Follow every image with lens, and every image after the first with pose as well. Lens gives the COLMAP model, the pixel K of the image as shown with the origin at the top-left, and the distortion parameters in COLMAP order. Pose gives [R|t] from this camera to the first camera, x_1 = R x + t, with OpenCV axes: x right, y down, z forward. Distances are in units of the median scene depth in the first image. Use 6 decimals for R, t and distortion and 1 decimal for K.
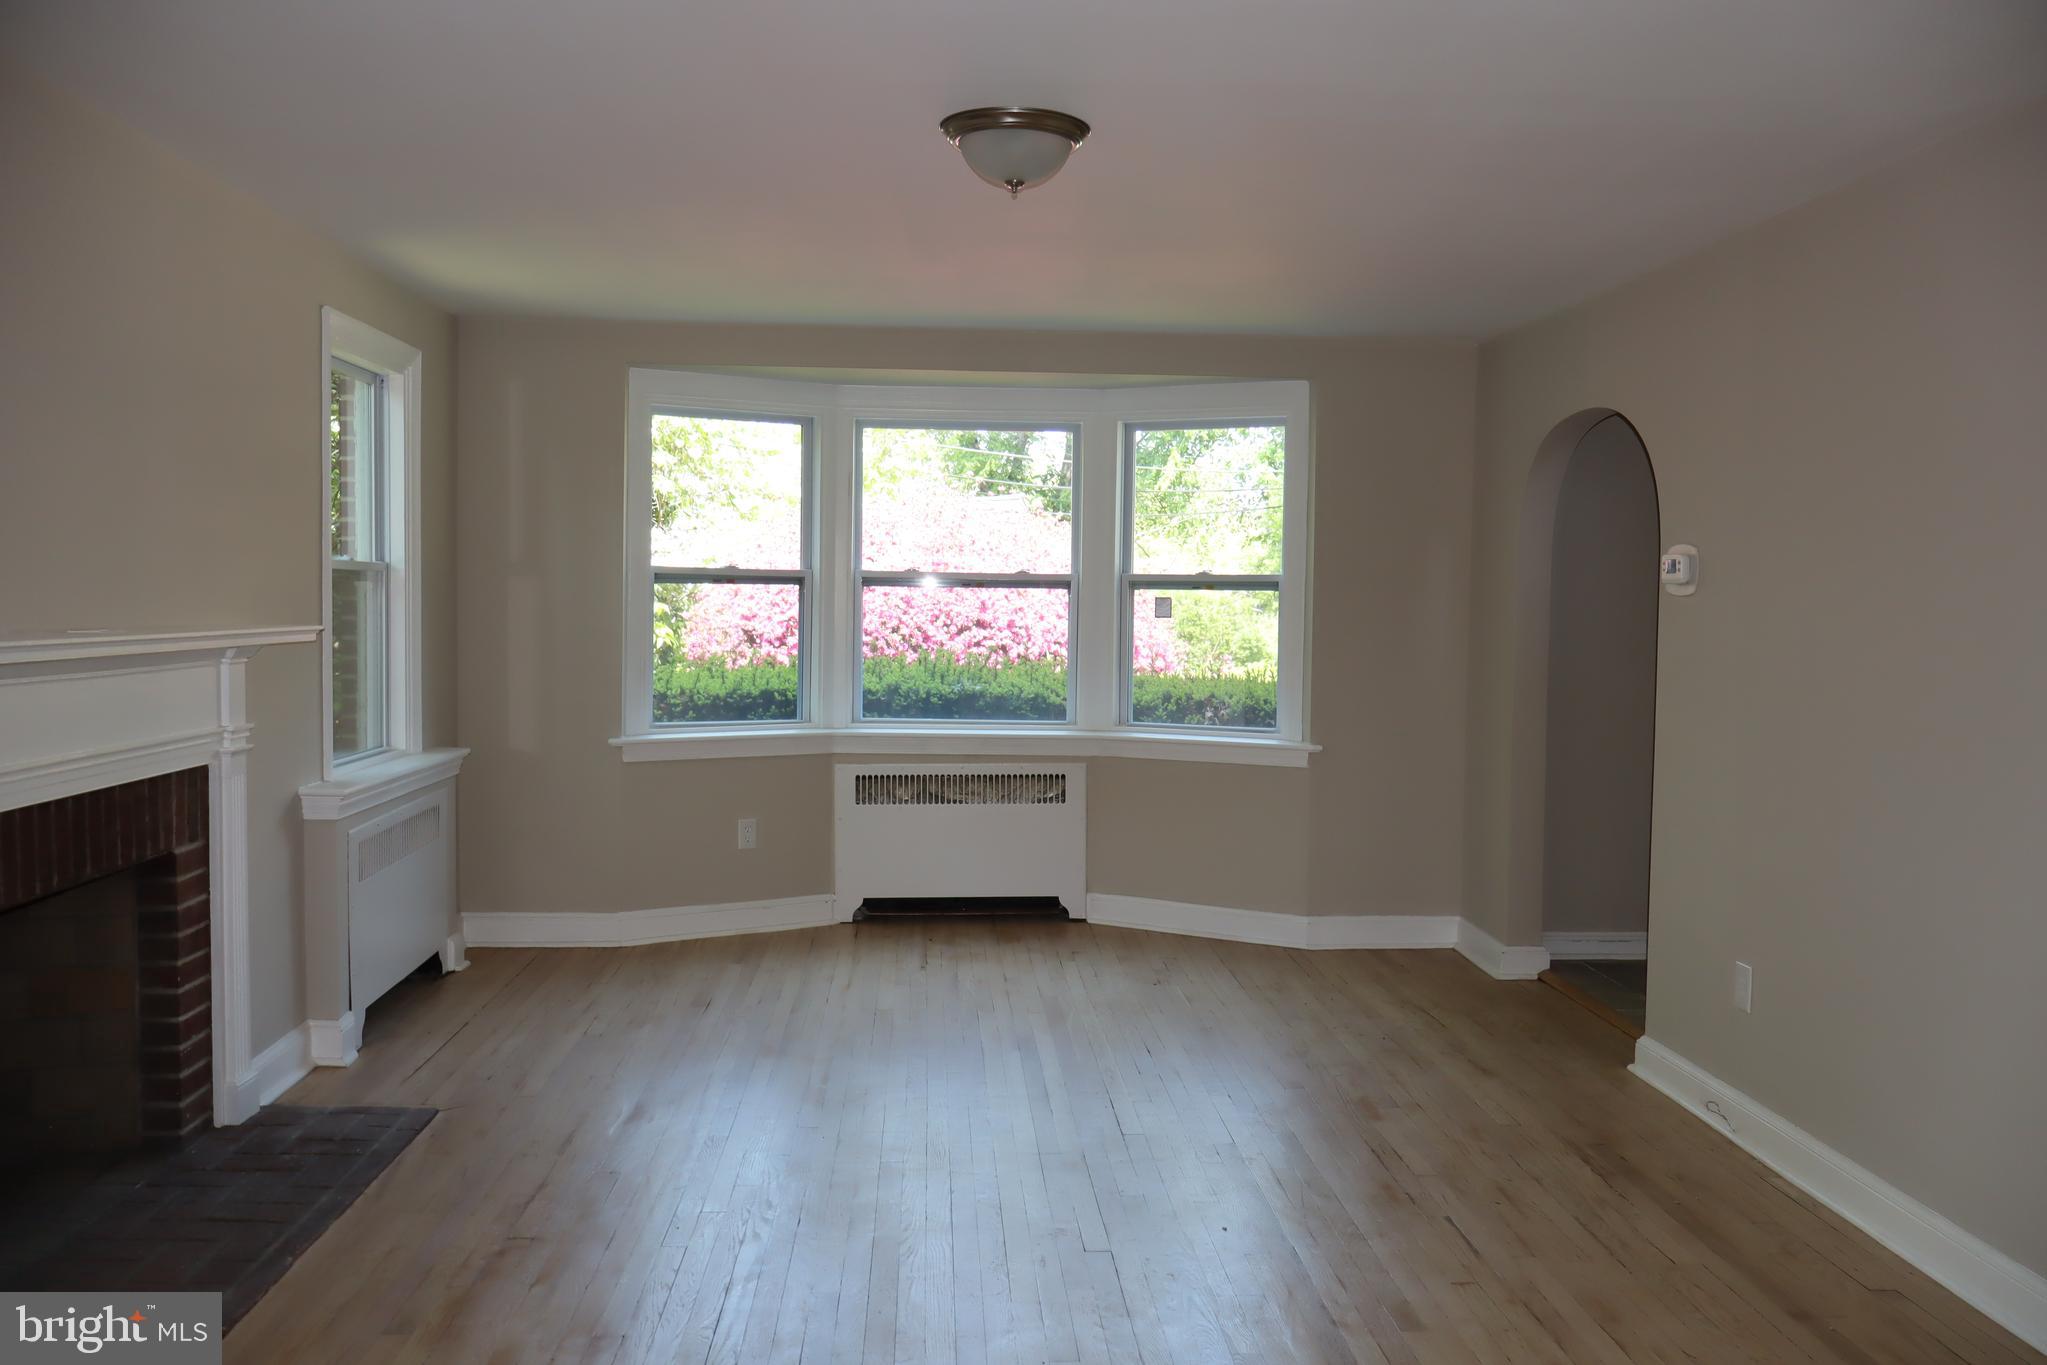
lens RADIAL K [[1658.8, 0, 1022.7], [0, 1658.8, 685.9], [0, 0, 1]] dist [-0.023703, 0.004441]
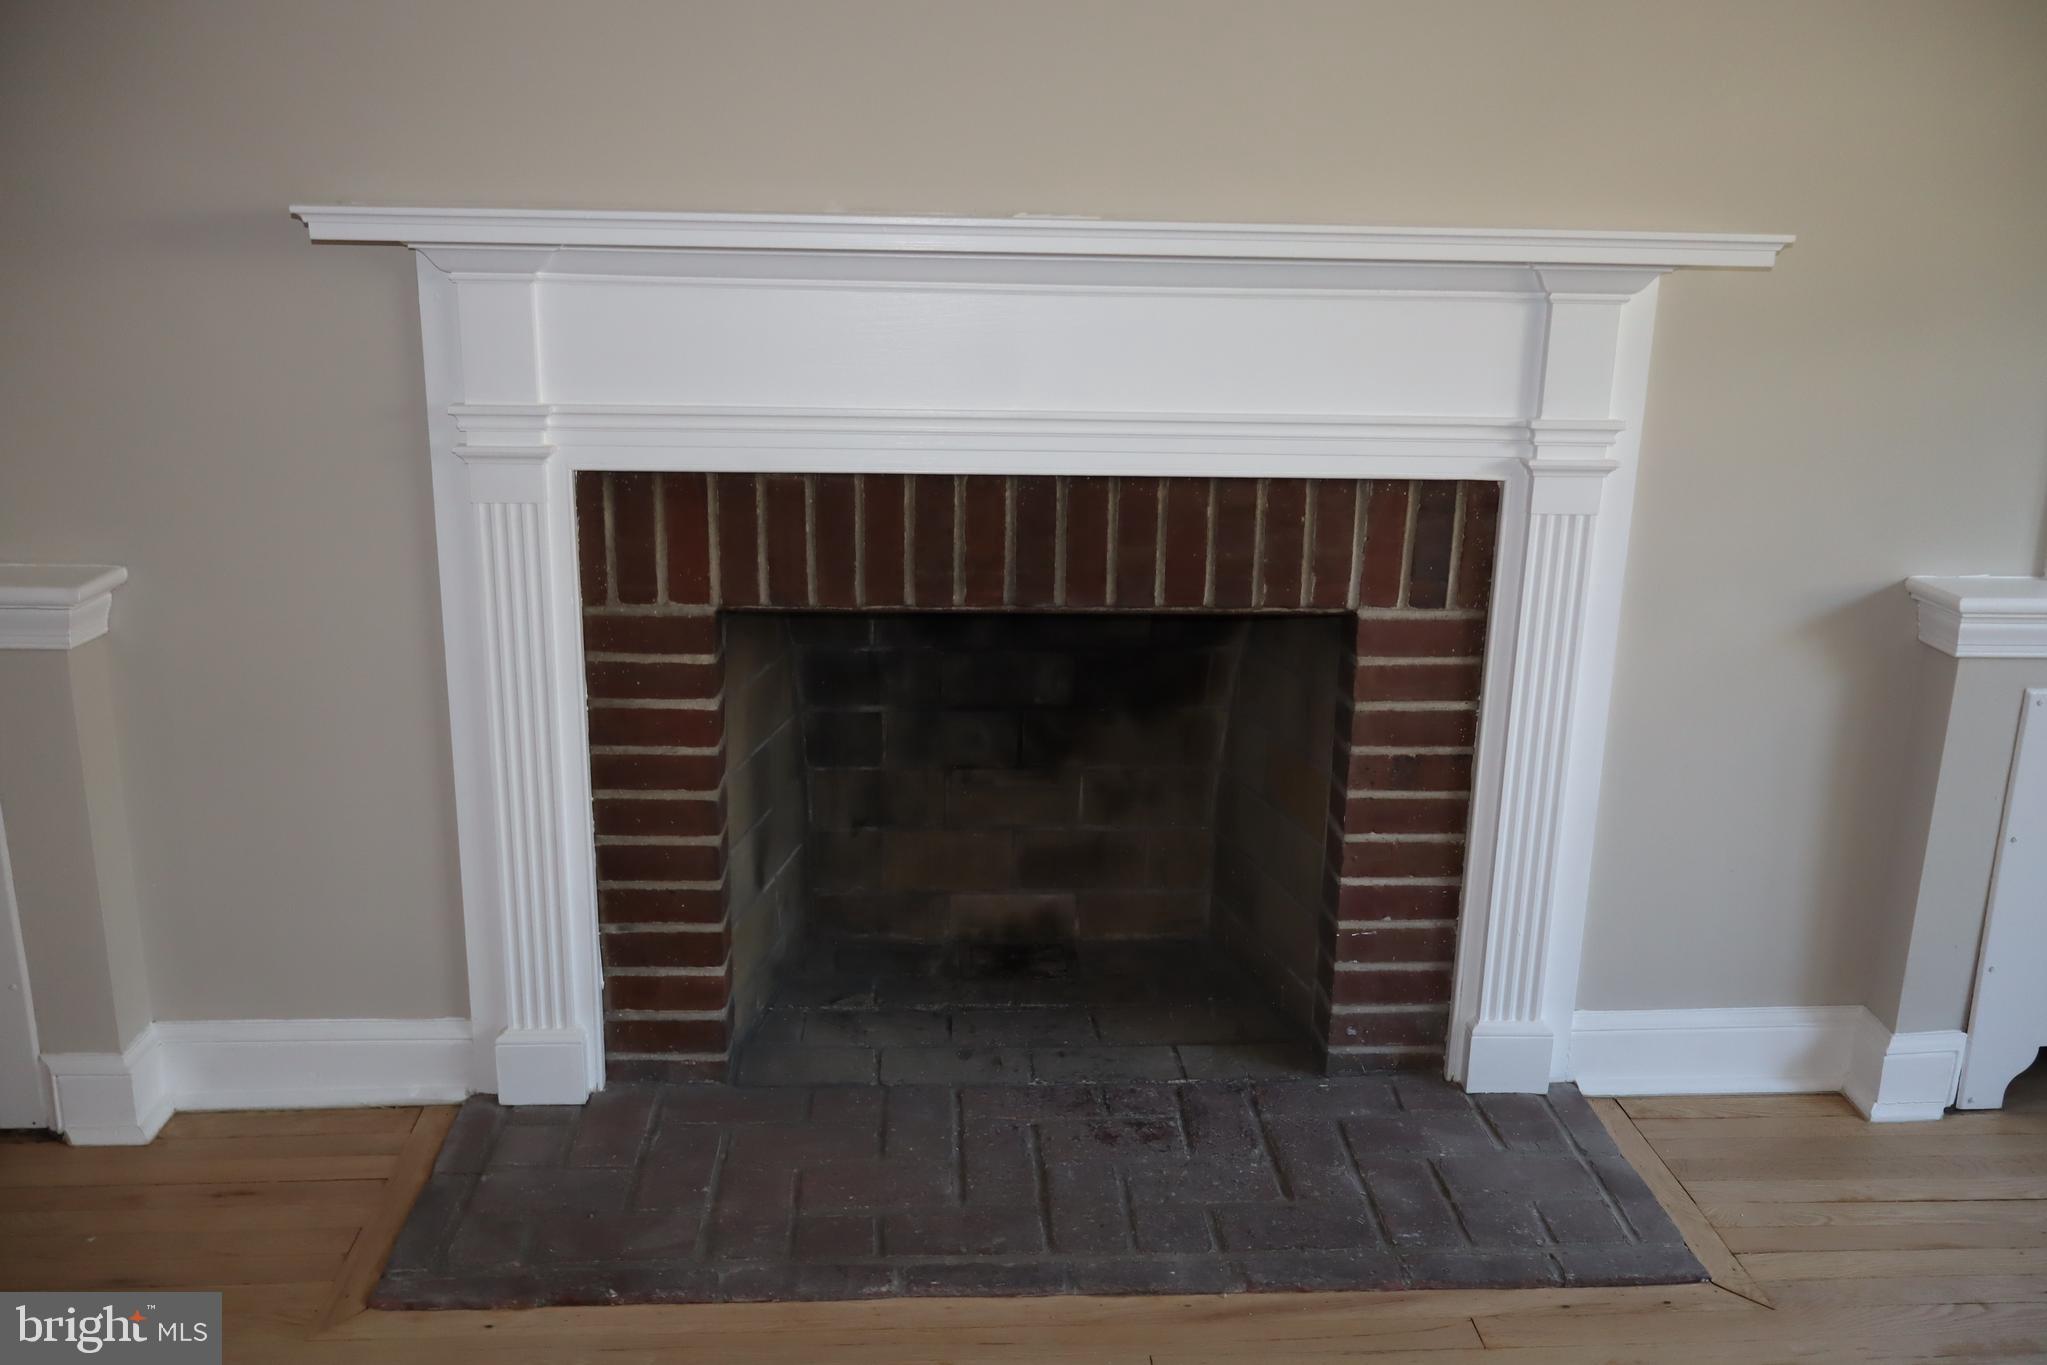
lens RADIAL K [[1658.8, 0, 1022.7], [0, 1658.8, 685.9], [0, 0, 1]] dist [-0.023703, 0.004441]
pose [[-0.004928, 0.252480, -0.967590, 0.066895], [-0.068714, 0.965229, 0.252214, -0.015147], [0.997624, 0.067729, 0.012592, 0.840565]]
